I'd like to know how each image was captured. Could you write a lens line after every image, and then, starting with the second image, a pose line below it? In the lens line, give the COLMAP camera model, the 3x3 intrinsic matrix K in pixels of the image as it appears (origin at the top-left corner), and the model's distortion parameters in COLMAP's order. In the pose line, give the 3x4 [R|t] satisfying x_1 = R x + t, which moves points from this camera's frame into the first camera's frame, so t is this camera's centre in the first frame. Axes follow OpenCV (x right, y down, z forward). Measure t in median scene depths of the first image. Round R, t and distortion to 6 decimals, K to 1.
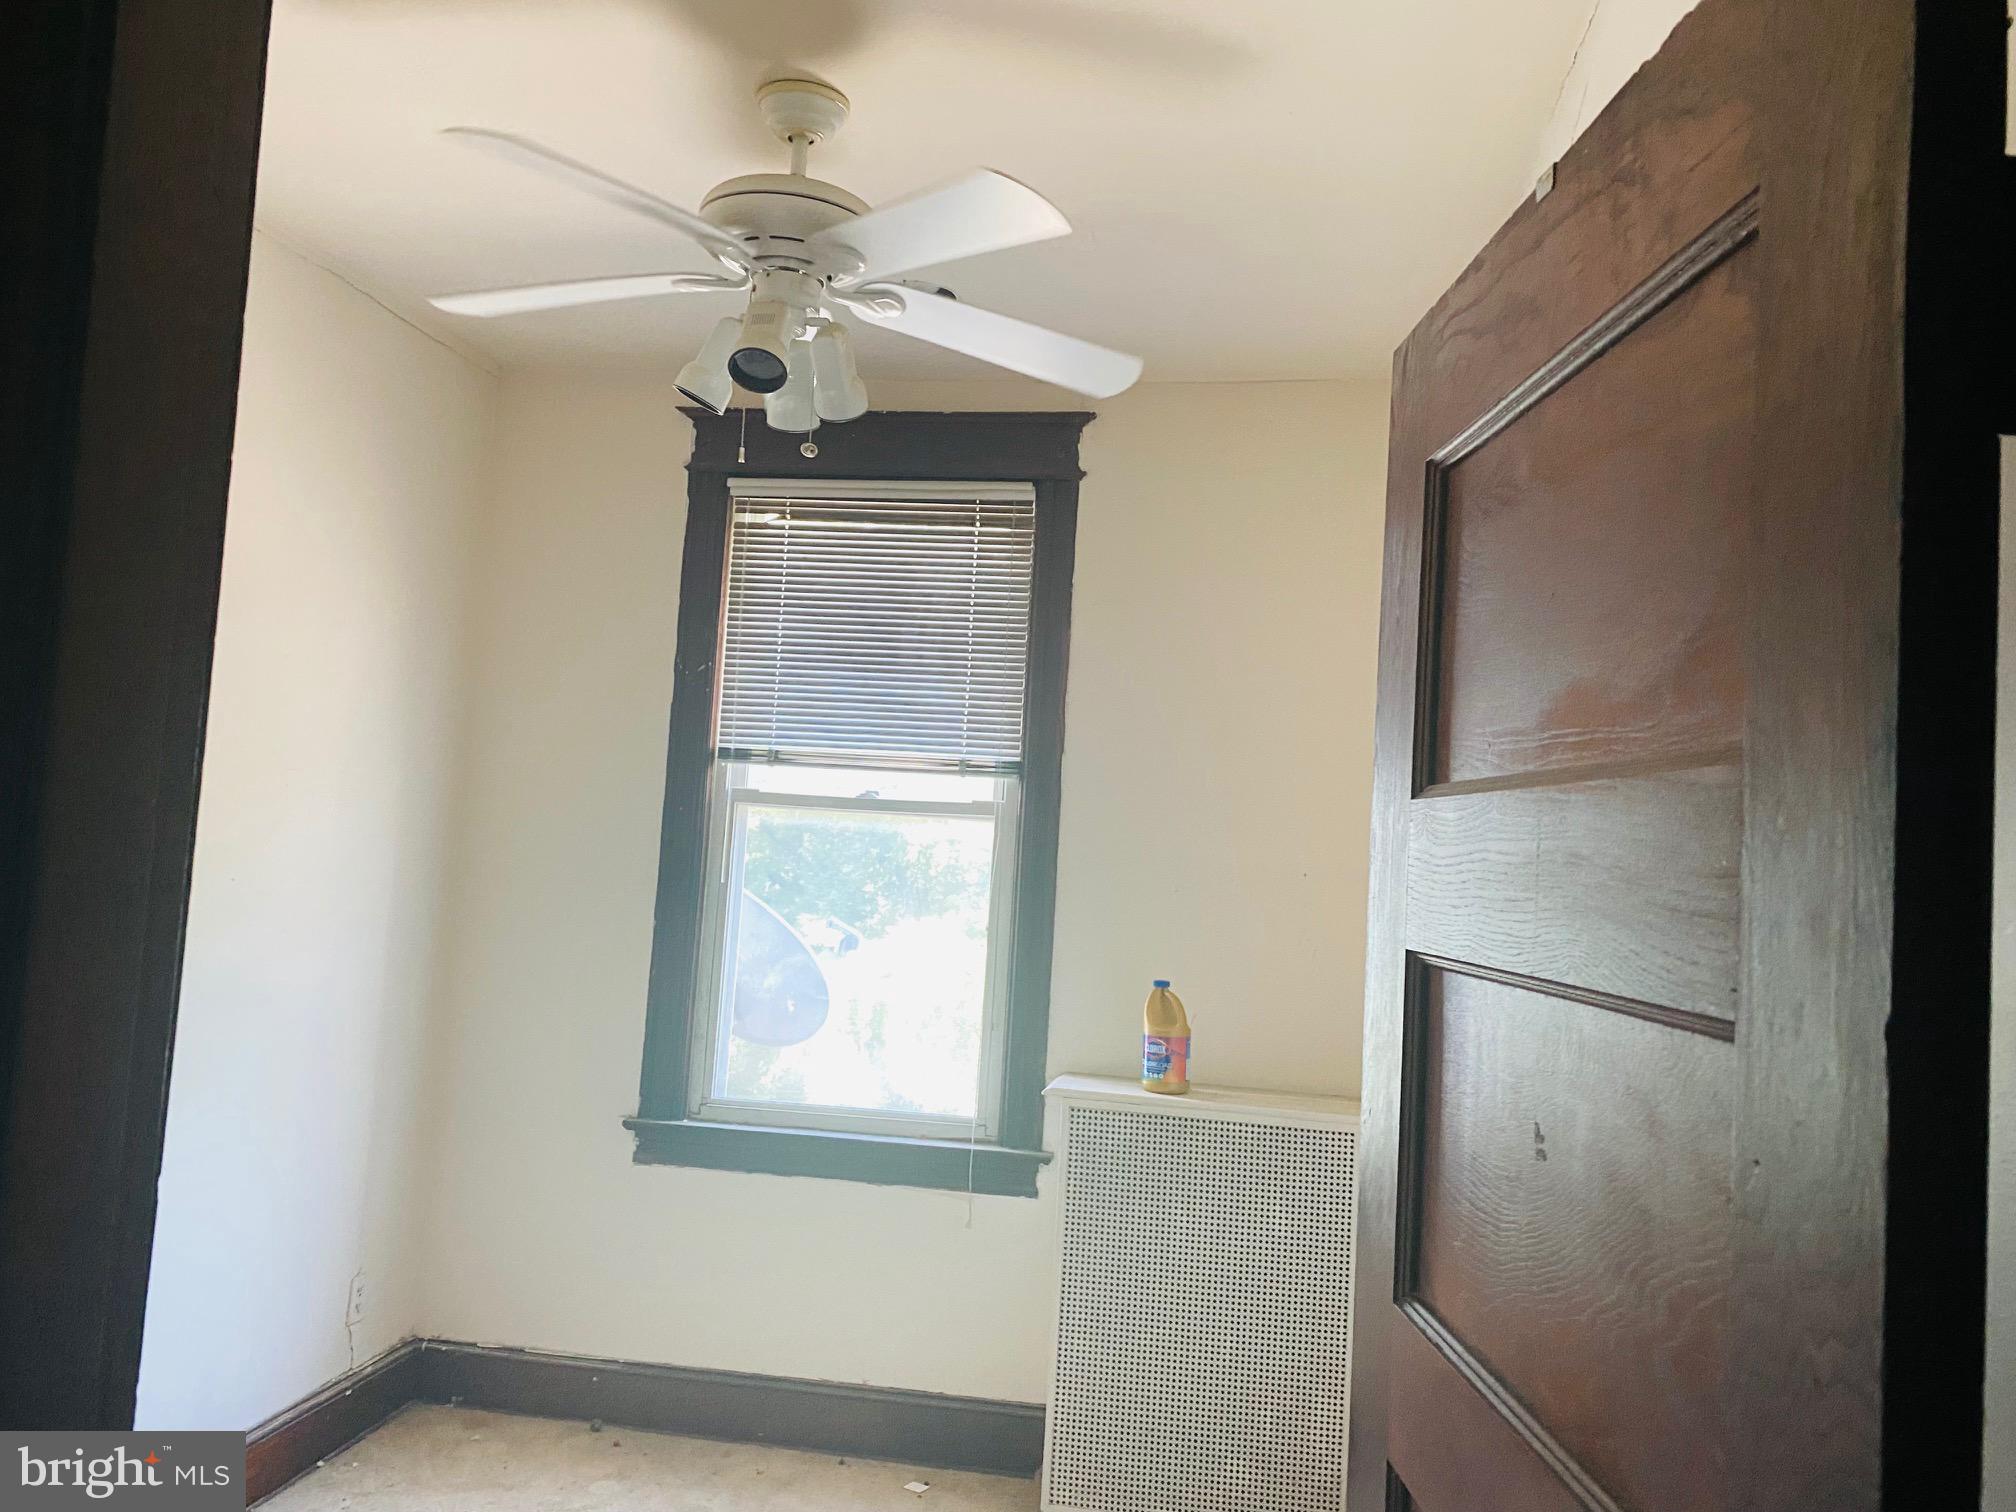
lens RADIAL K [[1602.5, 0, 1008.0], [0, 1602.5, 756.0], [0, 0, 1]] dist [0.059874, -0.000971]
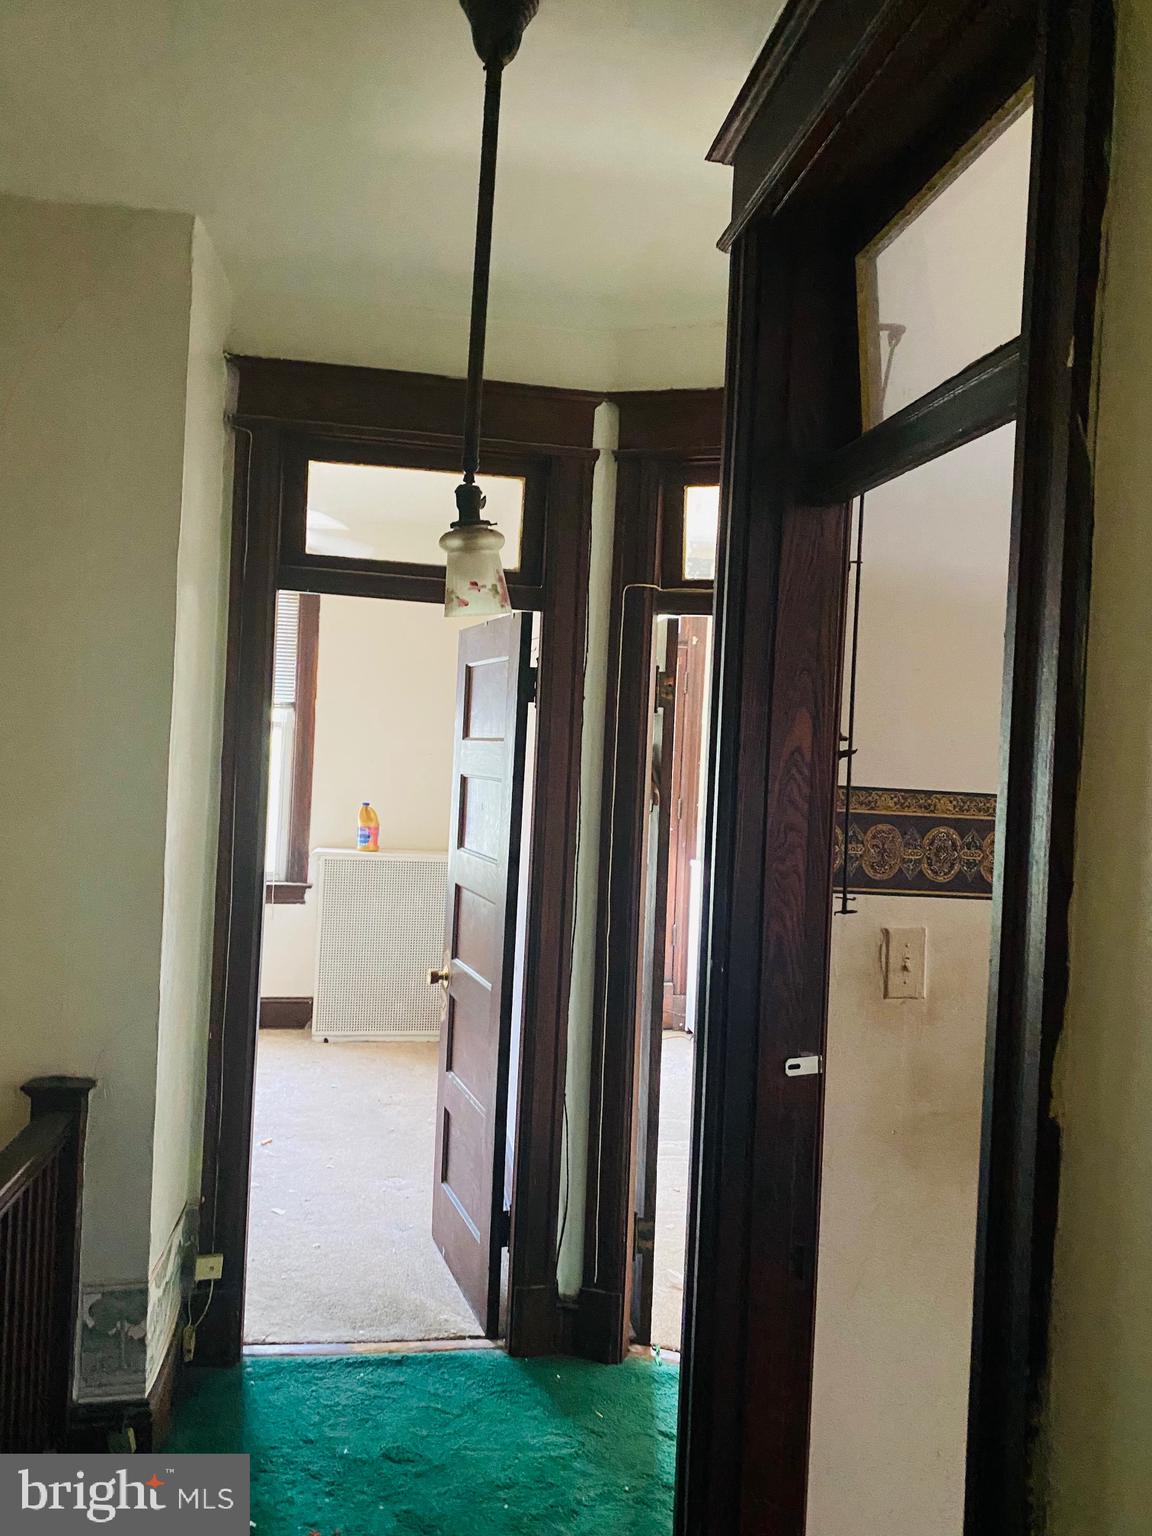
lens RADIAL K [[1182.6, 0, 576.0], [0, 1182.6, 768.0], [0, 0, 1]] dist [0.051186, -0.037472]
pose [[0.950723, -0.006290, 0.309978, -0.138206], [-0.020261, 0.996397, 0.082359, -0.050592], [-0.309379, -0.084581, 0.947170, -0.654642]]
